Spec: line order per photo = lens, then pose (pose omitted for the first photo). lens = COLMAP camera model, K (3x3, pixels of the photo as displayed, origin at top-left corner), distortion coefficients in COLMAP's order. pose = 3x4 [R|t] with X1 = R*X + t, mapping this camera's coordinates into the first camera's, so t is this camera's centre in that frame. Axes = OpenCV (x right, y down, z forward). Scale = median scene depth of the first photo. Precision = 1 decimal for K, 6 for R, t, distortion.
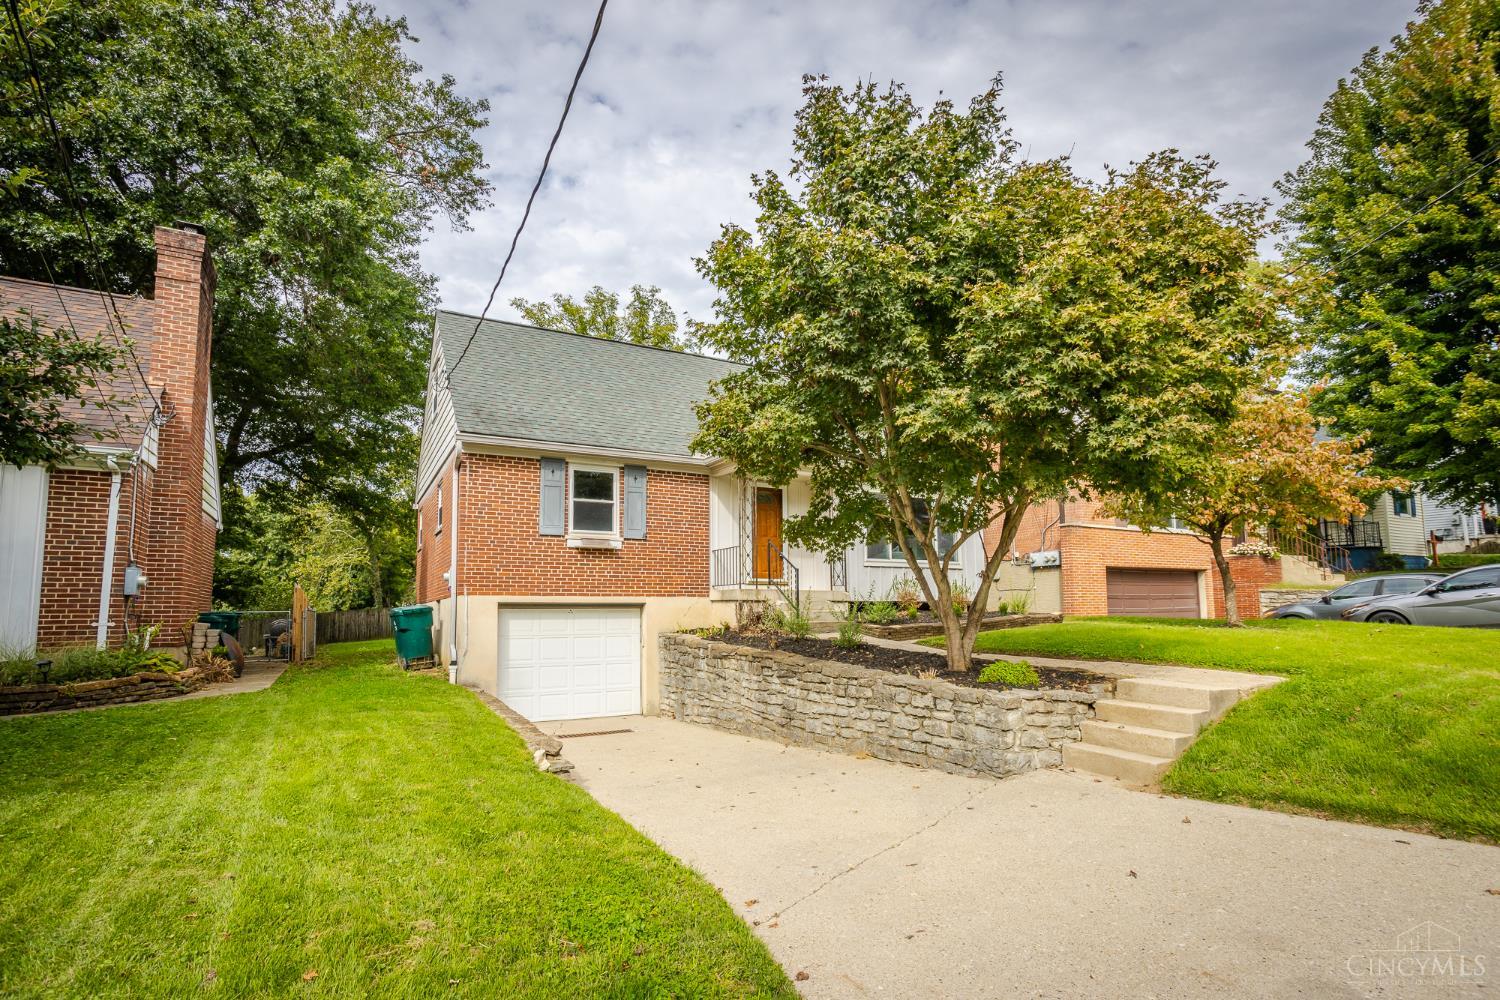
lens RADIAL K [[737.1, 0, 756.5], [0, 737.1, 503.1], [0, 0, 1]] dist [-0.049838, 0.033851]
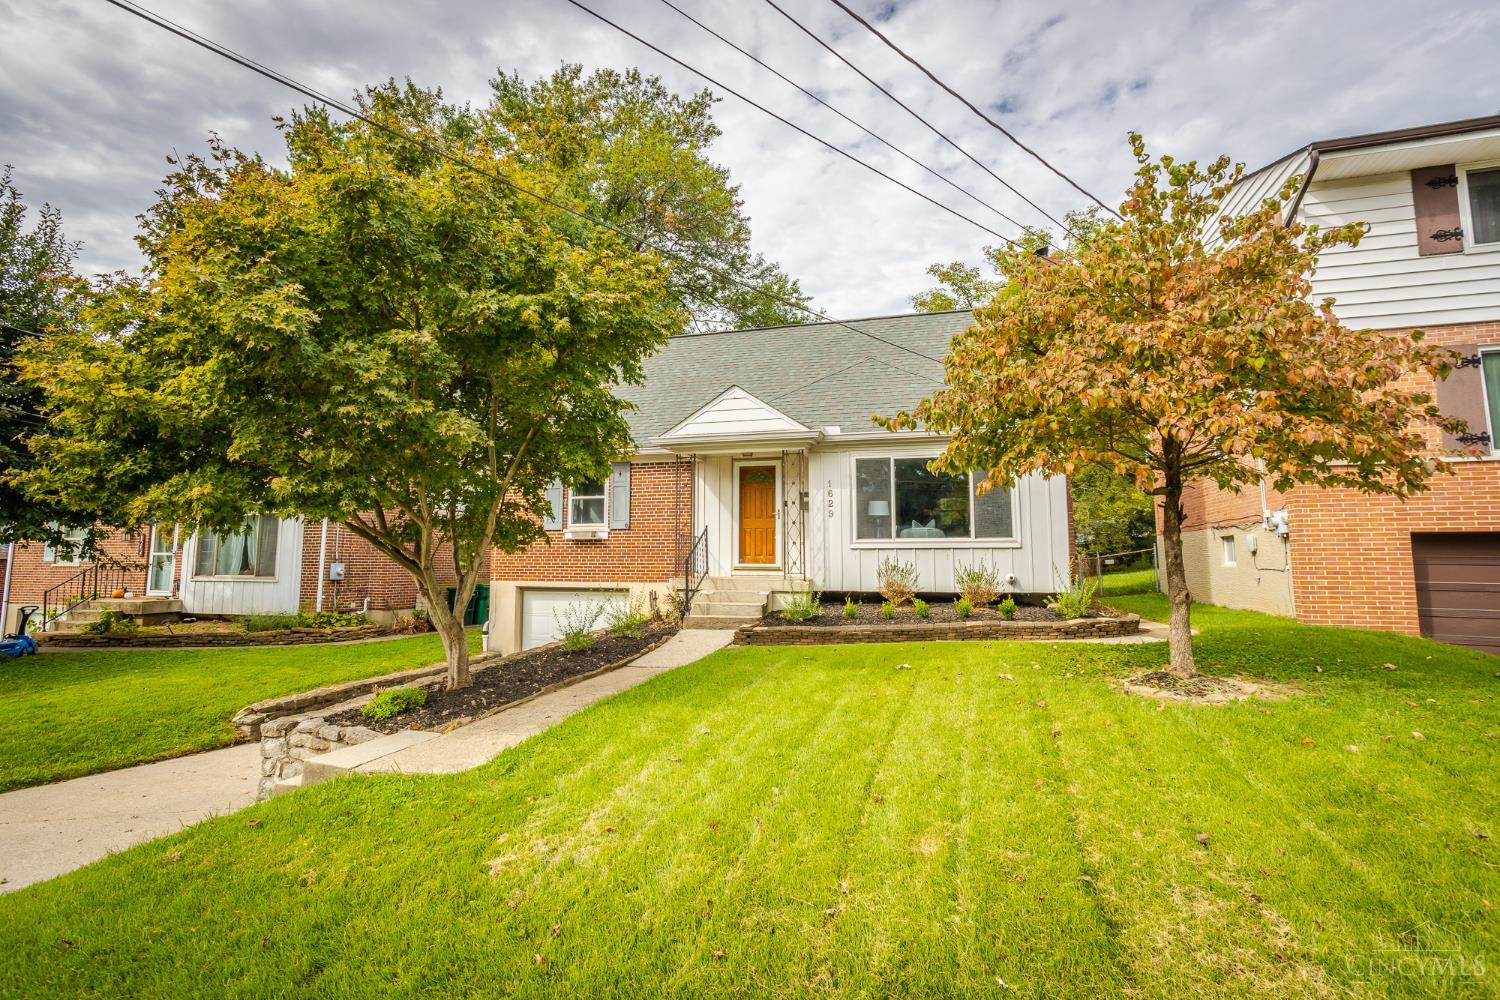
lens RADIAL K [[745.3, 0, 750.8], [0, 745.3, 473.9], [0, 0, 1]] dist [-0.059777, 0.036304]
pose [[0.701167, -0.076212, -0.708912, 0.725103], [0.097819, 0.995152, -0.010235, -0.001912], [0.706255, -0.062169, 0.705223, 0.363095]]
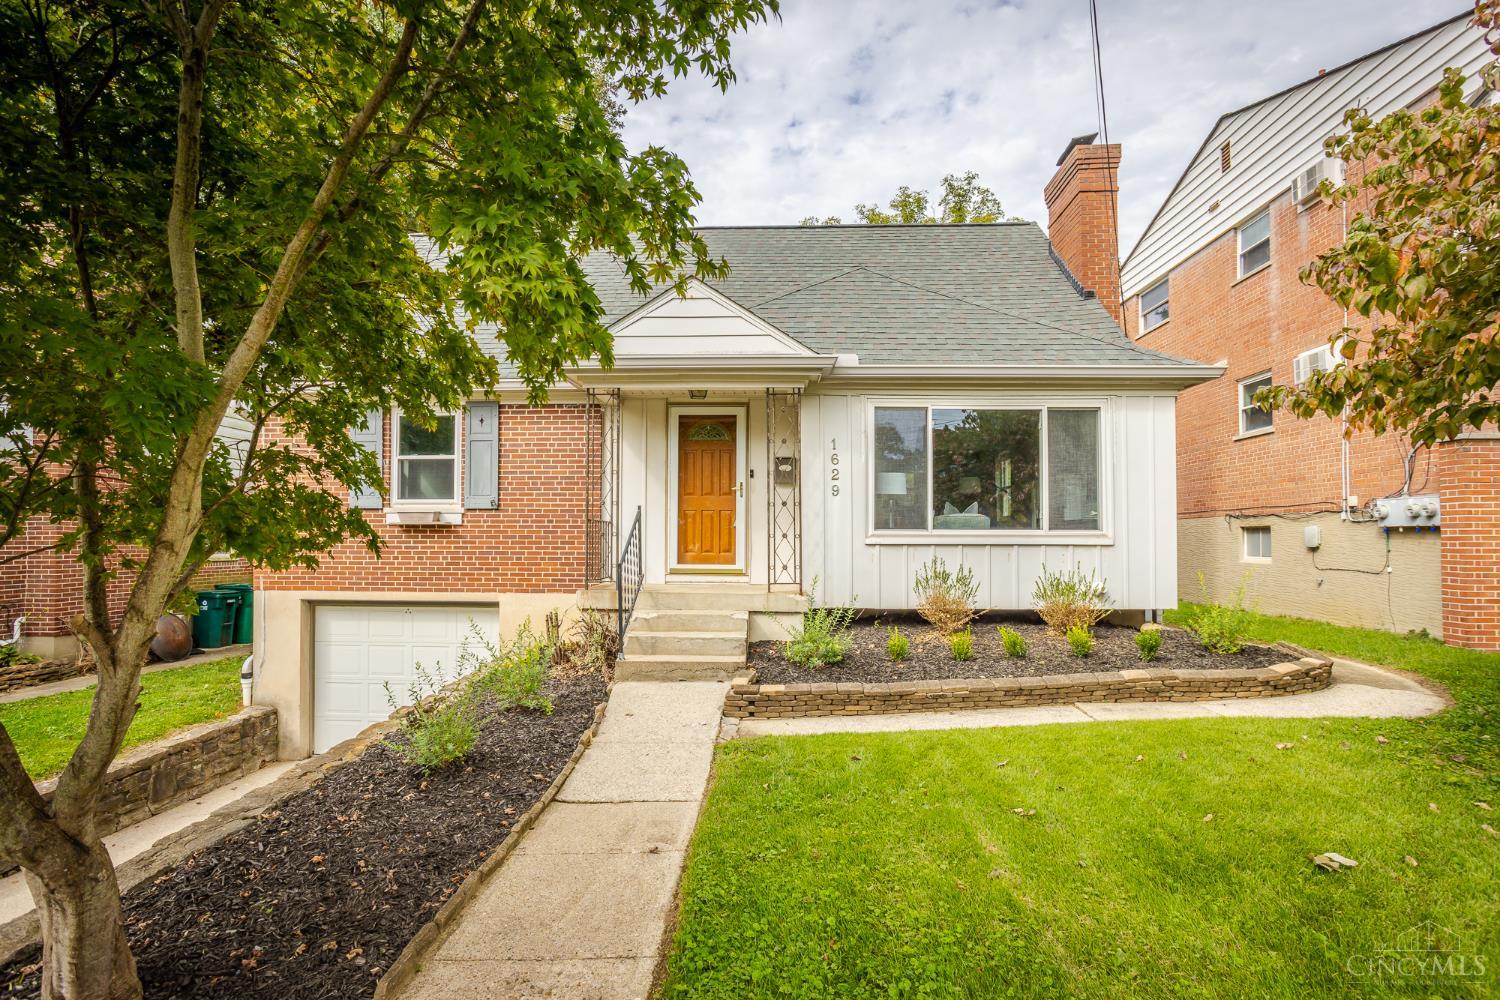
lens RADIAL K [[737.1, 0, 756.5], [0, 737.1, 503.1], [0, 0, 1]] dist [-0.049838, 0.033851]
pose [[0.855005, -0.014672, -0.518412, 0.392062], [0.066505, 0.994449, 0.081540, 0.004868], [0.514338, -0.104194, 0.851234, 0.539276]]
